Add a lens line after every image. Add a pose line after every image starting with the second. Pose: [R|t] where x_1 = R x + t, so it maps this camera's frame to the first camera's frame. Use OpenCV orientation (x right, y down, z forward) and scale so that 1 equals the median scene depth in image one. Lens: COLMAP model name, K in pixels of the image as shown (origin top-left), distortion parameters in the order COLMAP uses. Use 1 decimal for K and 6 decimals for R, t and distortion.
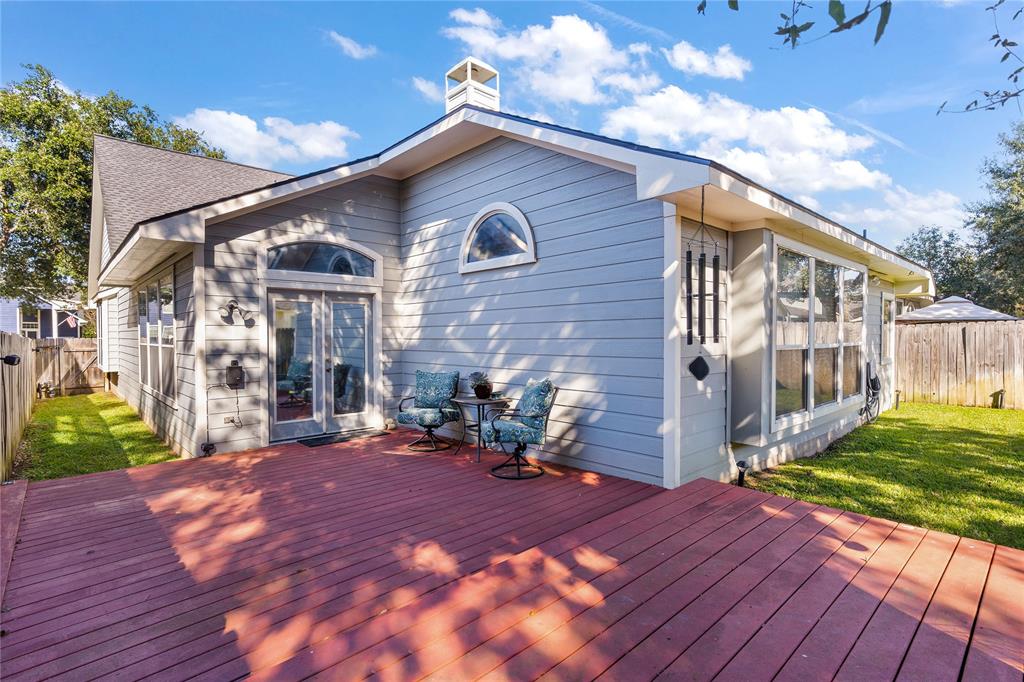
lens RADIAL K [[494.2, 0, 506.1], [0, 494.2, 341.6], [0, 0, 1]] dist [0.000105, 0.001640]
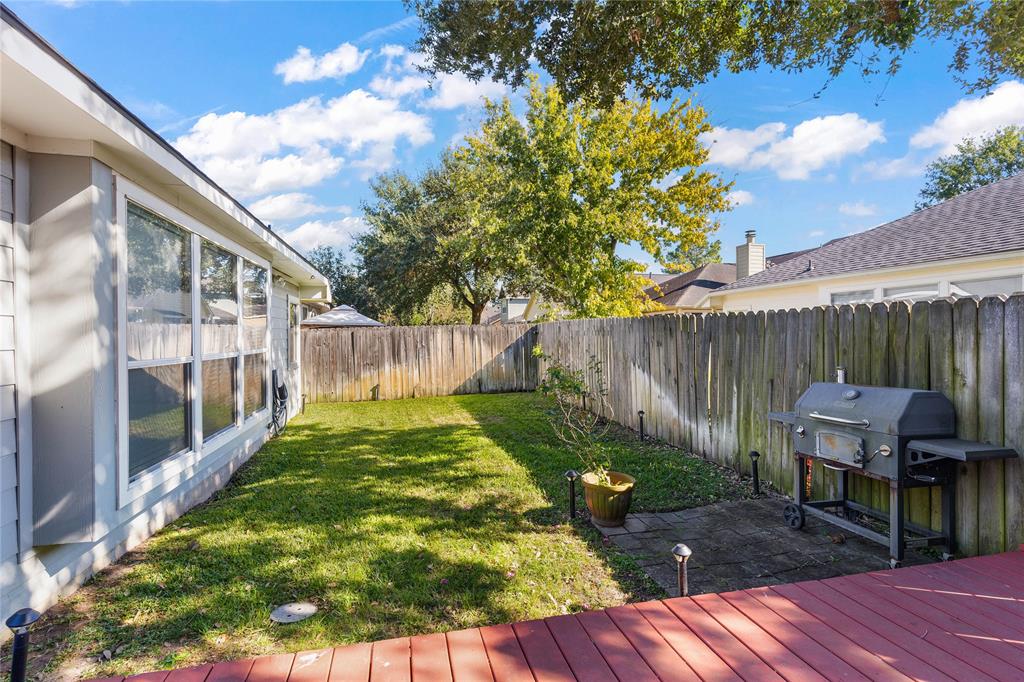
lens RADIAL K [[494.2, 0, 509.2], [0, 494.2, 342.4], [0, 0, 1]] dist [0.000105, 0.001640]
pose [[0.488466, -0.012133, 0.872499, 0.180212], [0.014139, 0.999882, 0.005989, -0.010415], [-0.872468, 0.009411, 0.488580, 0.214007]]
